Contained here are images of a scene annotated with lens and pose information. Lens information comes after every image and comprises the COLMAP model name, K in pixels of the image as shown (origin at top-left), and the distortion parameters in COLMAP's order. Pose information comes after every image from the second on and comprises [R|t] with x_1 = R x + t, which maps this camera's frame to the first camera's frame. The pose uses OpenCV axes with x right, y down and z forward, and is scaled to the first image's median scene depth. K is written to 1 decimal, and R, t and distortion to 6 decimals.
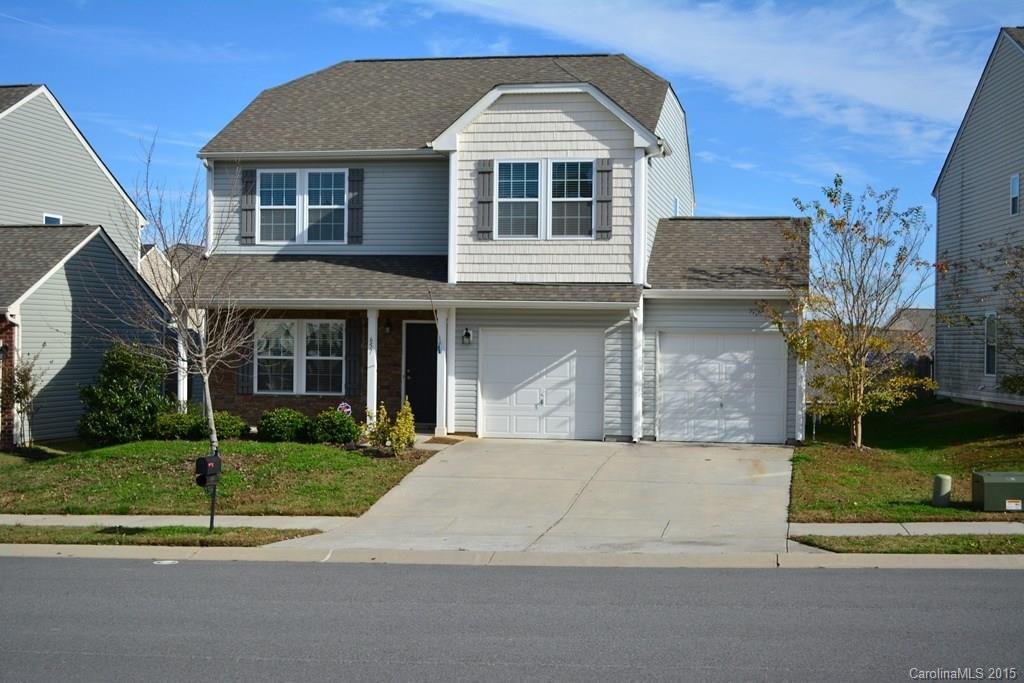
lens RADIAL K [[1512.0, 0, 512.0], [0, 1512.0, 341.5], [0, 0, 1]] dist [0.005030, -0.015765]
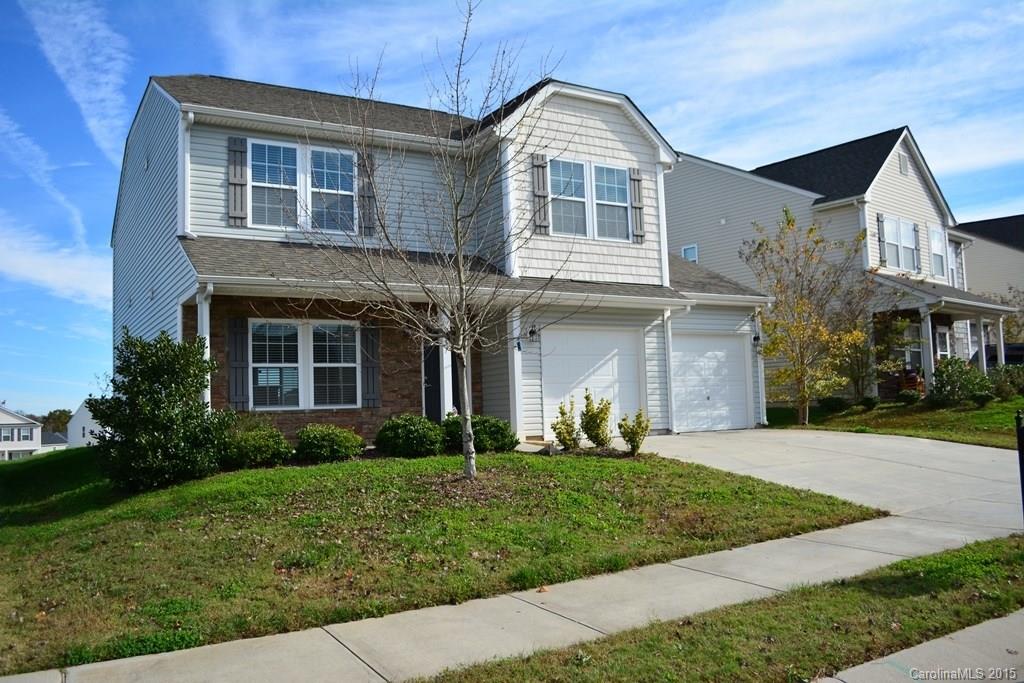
lens RADIAL K [[842.4, 0, 511.2], [0, 842.4, 352.7], [0, 0, 1]] dist [-0.073755, -0.001191]
pose [[0.746470, 0.007889, 0.665372, -0.390905], [0.044490, 0.997101, -0.061735, 0.040284], [-0.663930, 0.075686, 0.743955, 0.620977]]
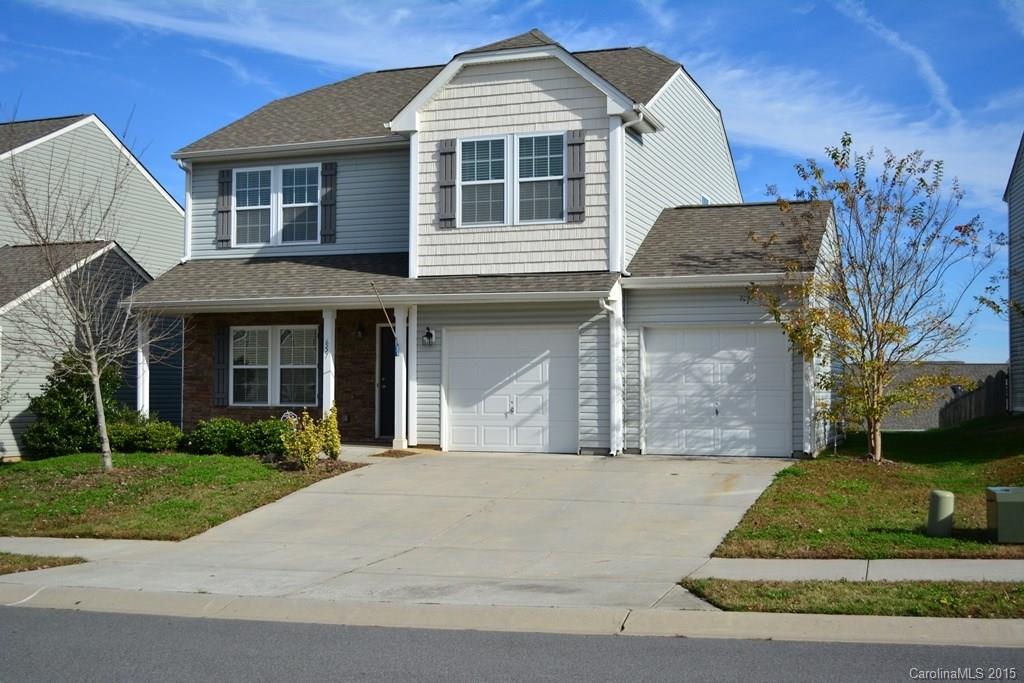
lens RADIAL K [[1218.9, 0, 512.0], [0, 1218.9, 341.5], [0, 0, 1]] dist [-0.024942, -0.028992]
pose [[0.987860, -0.014820, -0.154640, 0.130180], [0.008422, 0.999084, -0.041947, 0.029988], [0.155120, 0.040136, 0.987080, 0.300159]]
